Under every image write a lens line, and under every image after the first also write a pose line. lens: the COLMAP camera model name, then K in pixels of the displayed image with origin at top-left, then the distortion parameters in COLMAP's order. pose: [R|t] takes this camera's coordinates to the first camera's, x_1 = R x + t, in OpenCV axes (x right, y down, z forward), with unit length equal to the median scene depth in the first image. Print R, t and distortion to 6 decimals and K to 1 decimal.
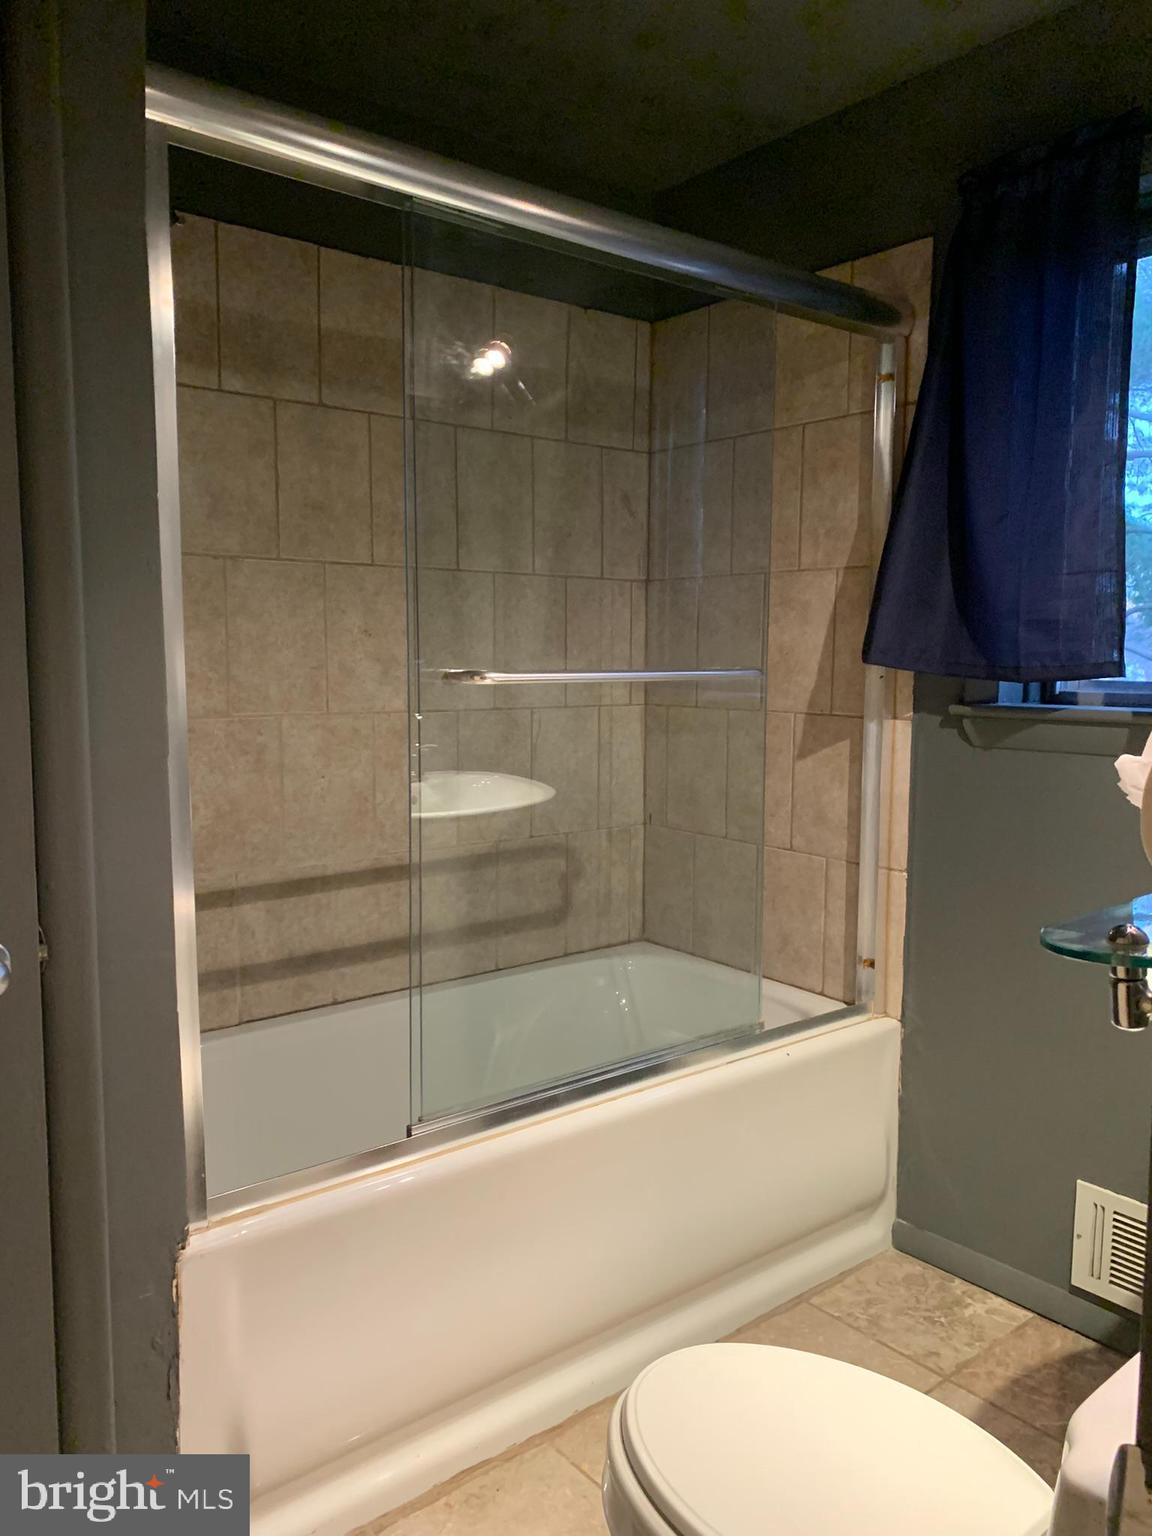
lens RADIAL K [[1176.4, 0, 573.7], [0, 1176.4, 750.1], [0, 0, 1]] dist [0.025278, -0.026615]
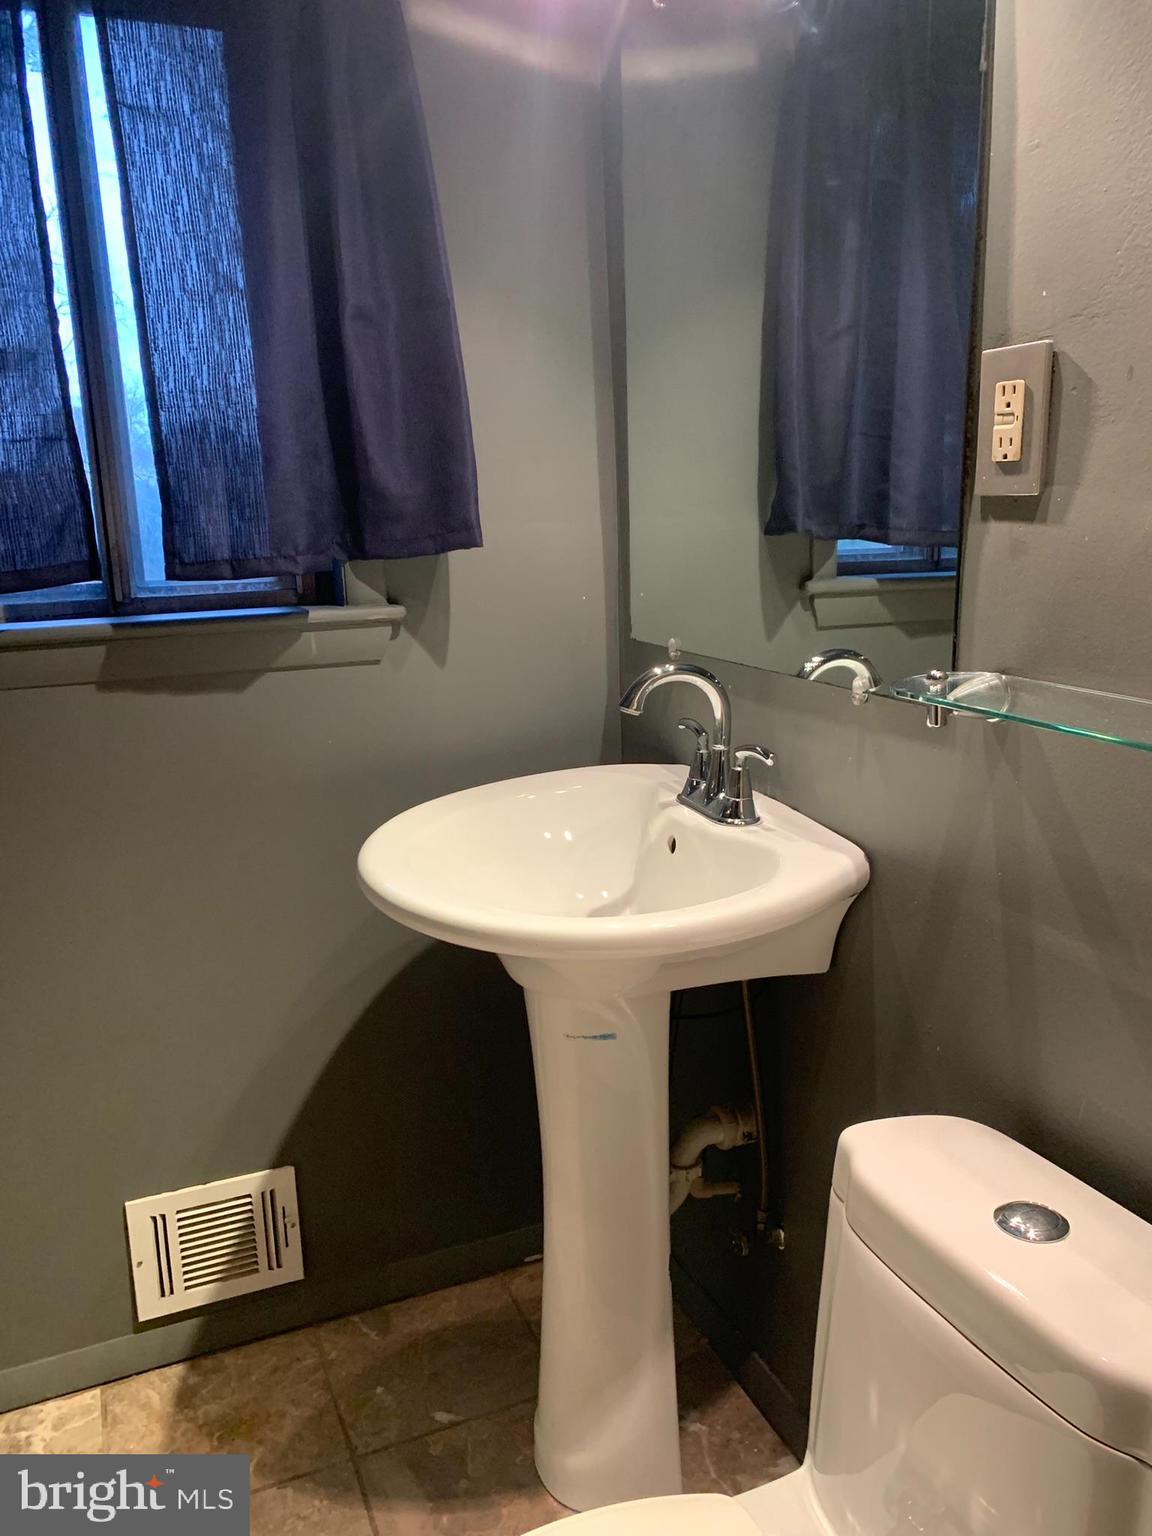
lens RADIAL K [[1176.4, 0, 573.7], [0, 1176.4, 750.1], [0, 0, 1]] dist [0.025278, -0.026615]
pose [[0.310875, -0.205289, 0.928016, -0.172687], [0.137303, 0.975853, 0.169877, -0.038424], [-0.940481, 0.074609, 0.331555, 0.413788]]
